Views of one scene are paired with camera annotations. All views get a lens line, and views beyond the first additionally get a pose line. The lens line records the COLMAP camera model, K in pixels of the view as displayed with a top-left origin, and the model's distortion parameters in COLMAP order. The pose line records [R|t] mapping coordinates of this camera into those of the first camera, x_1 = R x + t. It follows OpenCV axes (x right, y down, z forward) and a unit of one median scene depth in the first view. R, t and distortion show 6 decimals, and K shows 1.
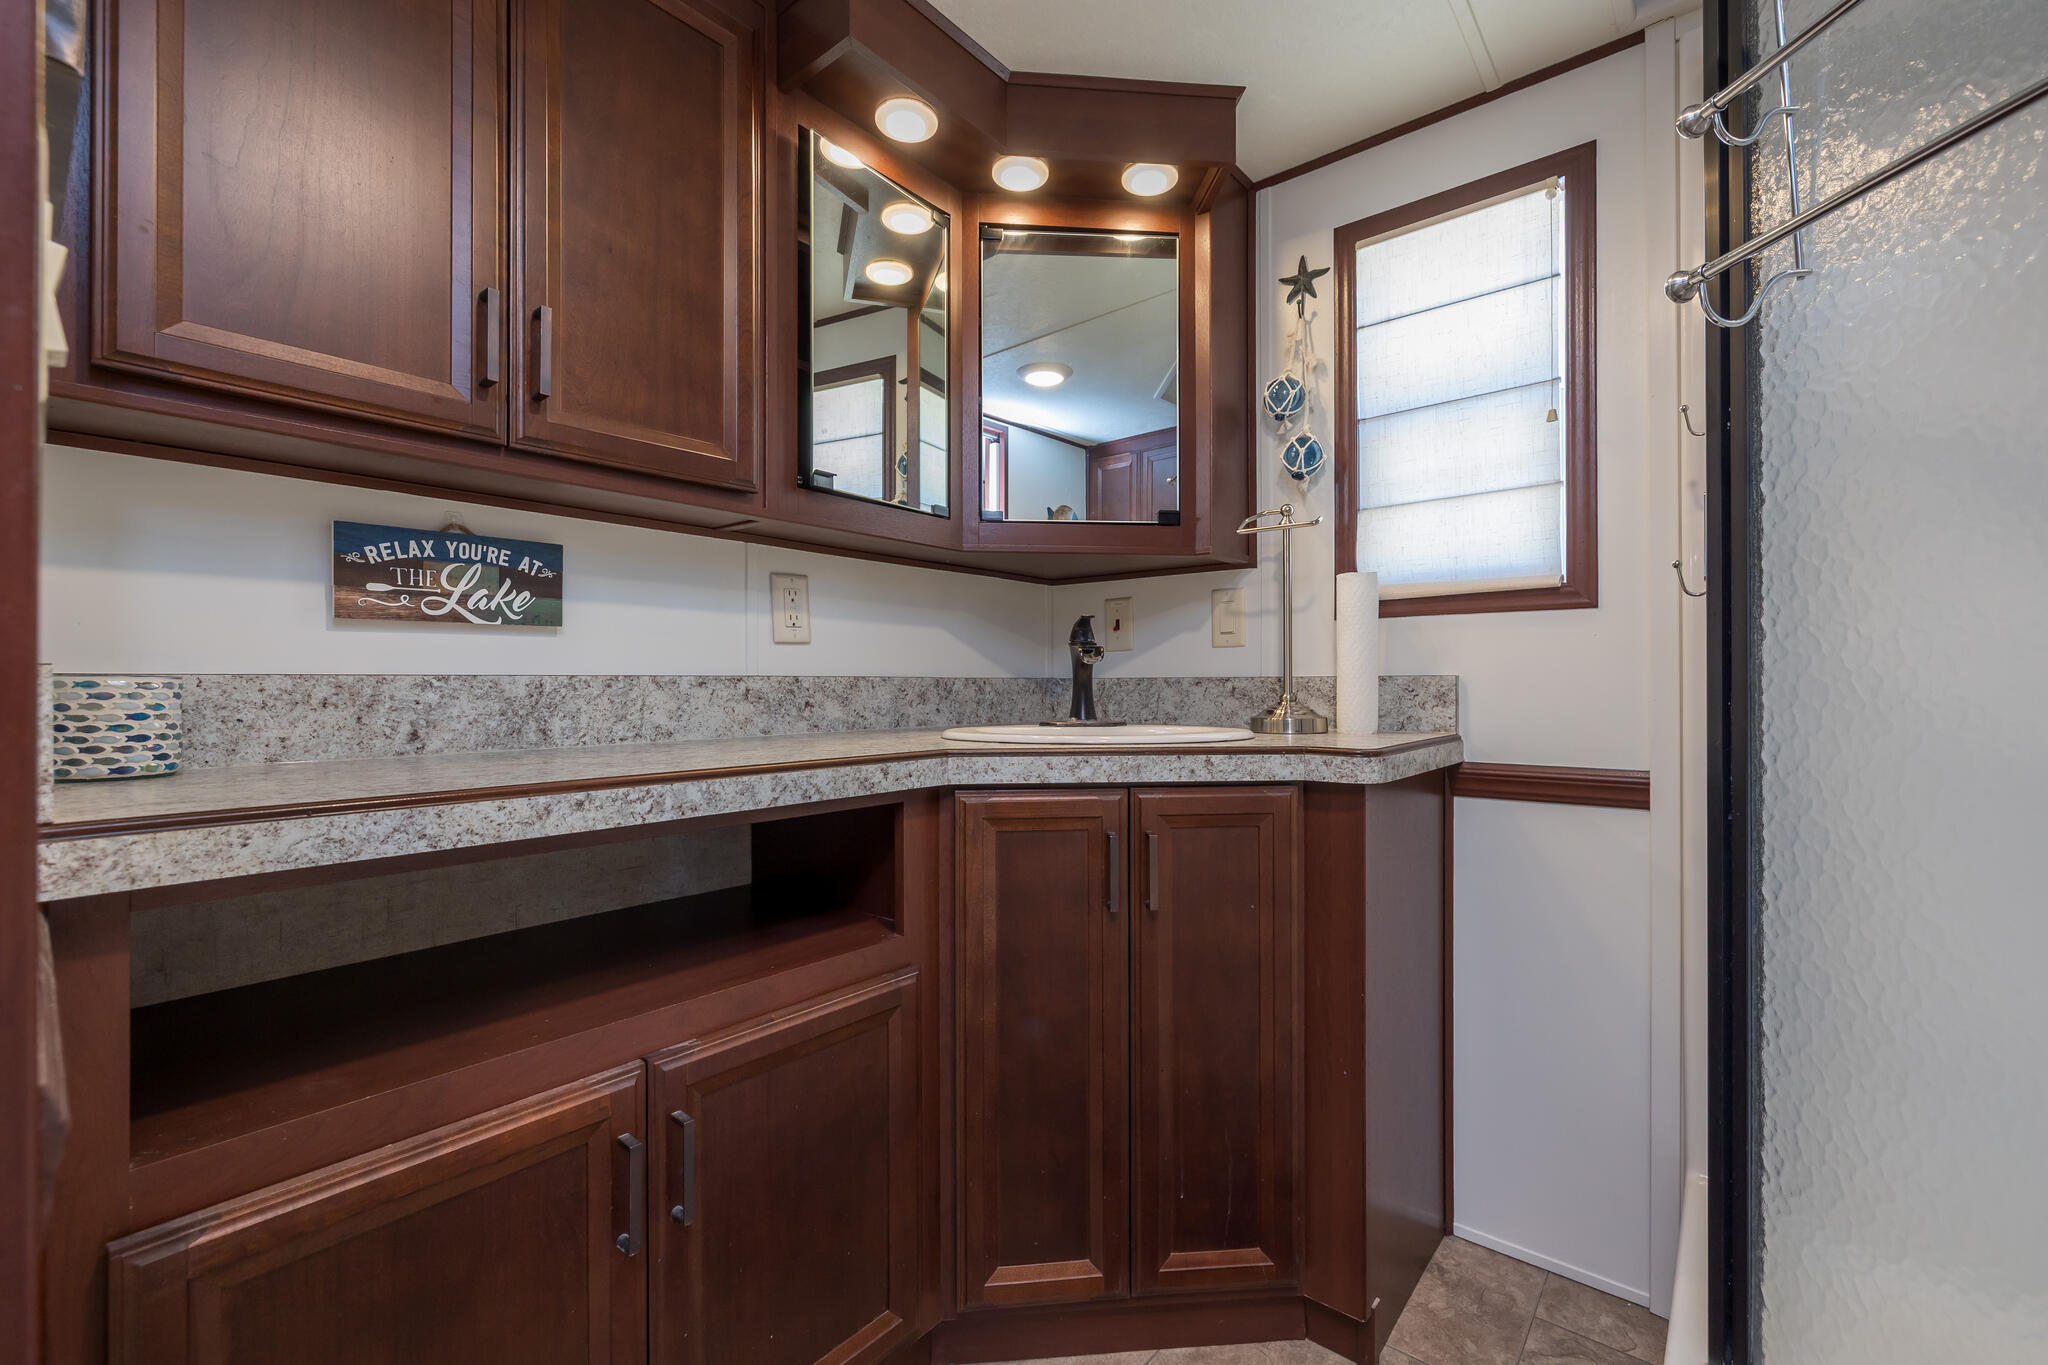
lens RADIAL K [[862.8, 0, 1029.0], [0, 862.8, 678.7], [0, 0, 1]] dist [-0.001355, -0.000083]
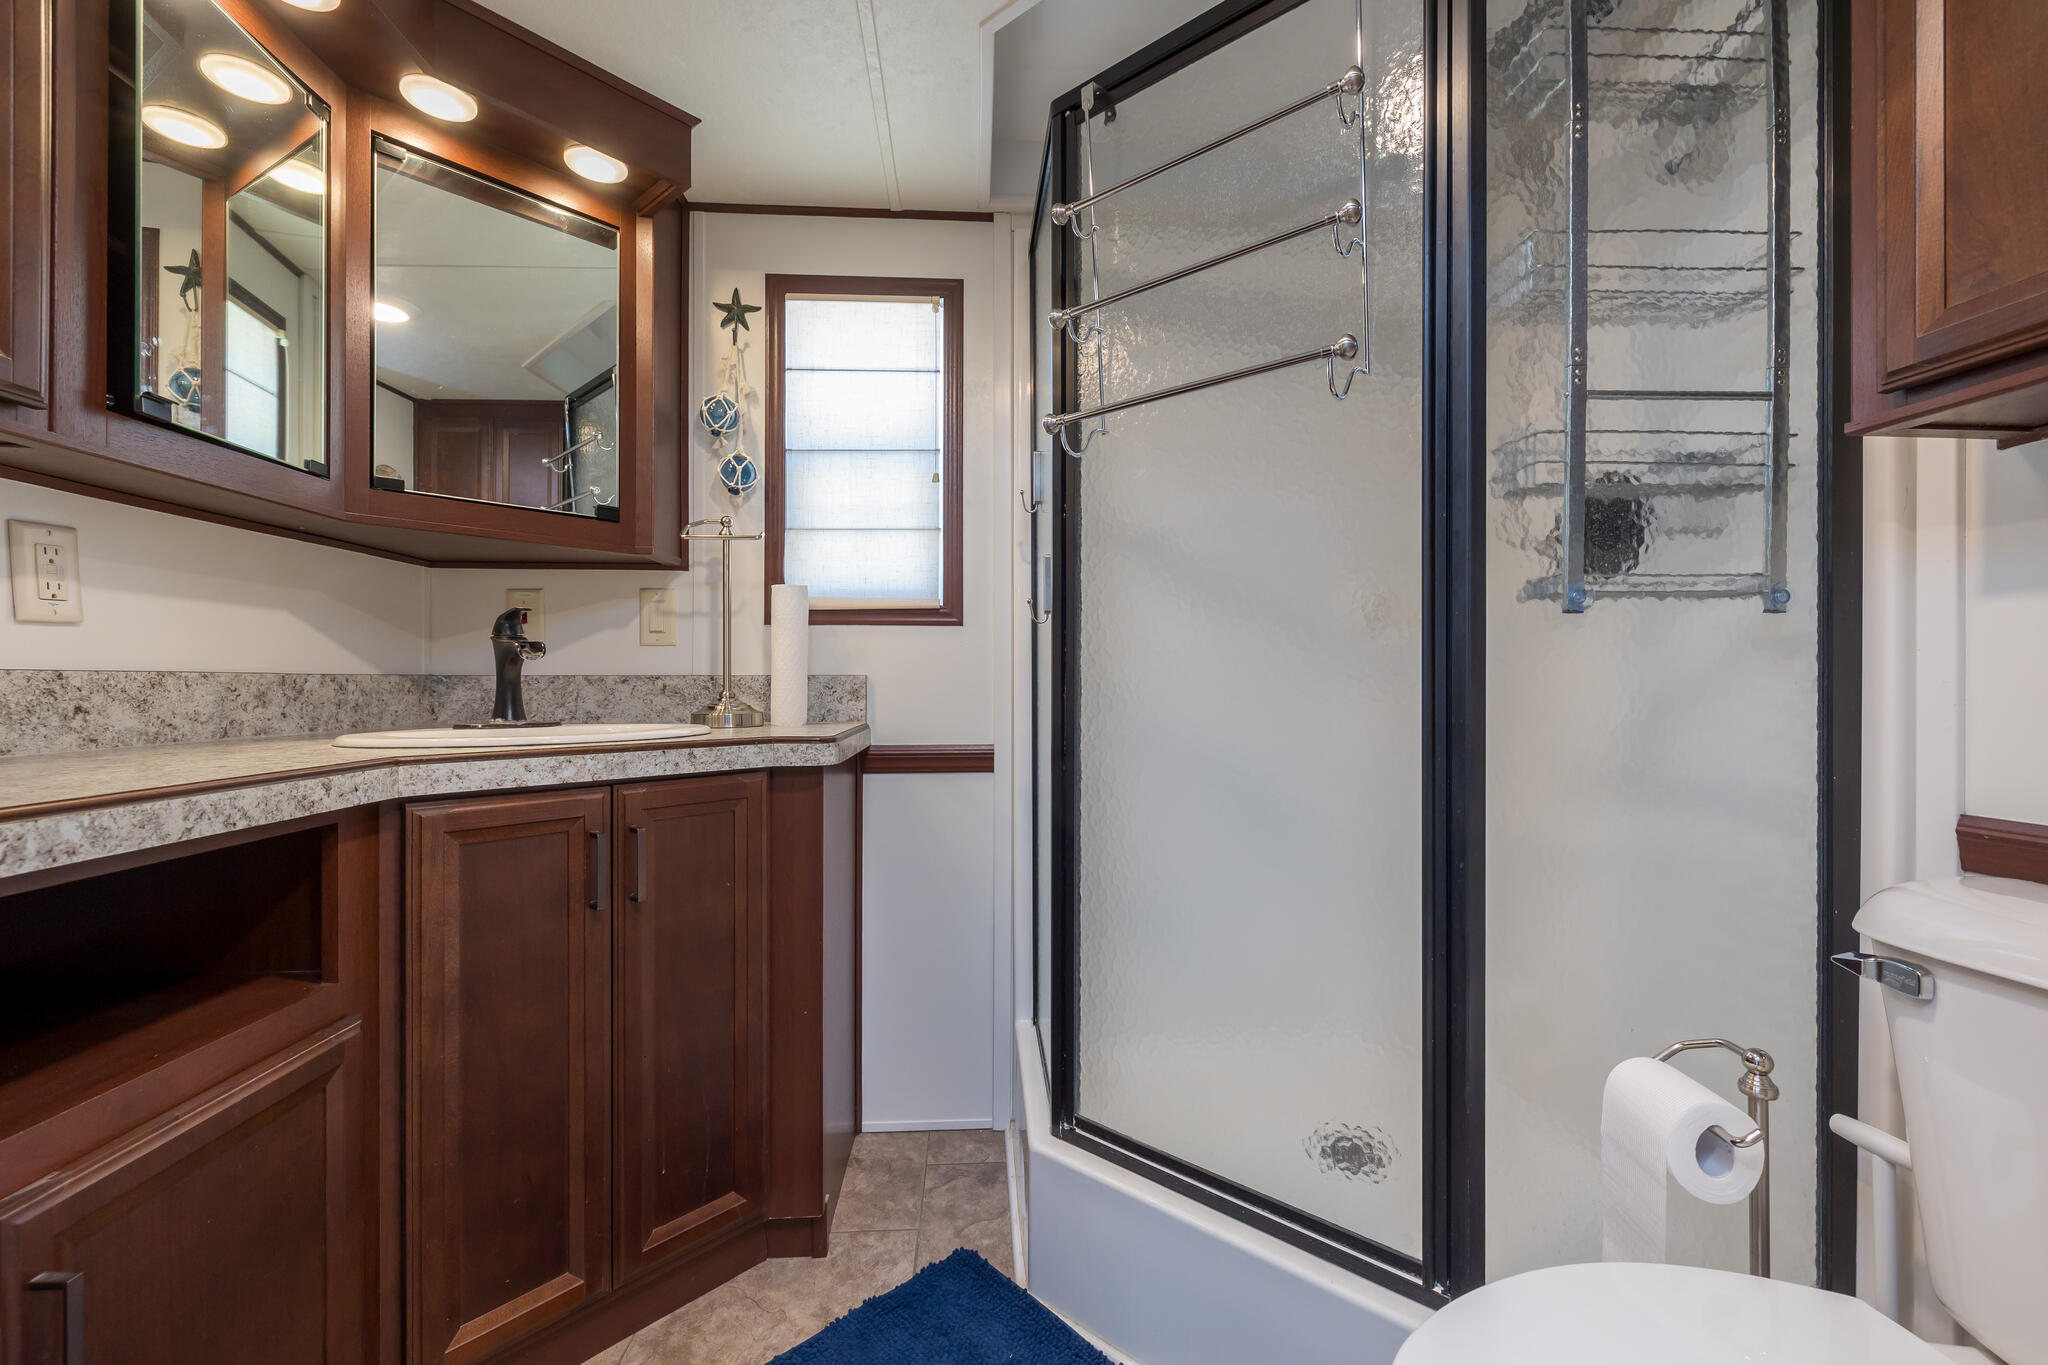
lens RADIAL K [[862.8, 0, 1029.0], [0, 862.8, 678.7], [0, 0, 1]] dist [-0.001355, -0.000083]
pose [[0.727118, 0.003604, 0.686504, -0.179185], [-0.005051, 0.999987, 0.000101, 0.000001], [-0.686494, -0.003541, 0.727126, -0.051199]]
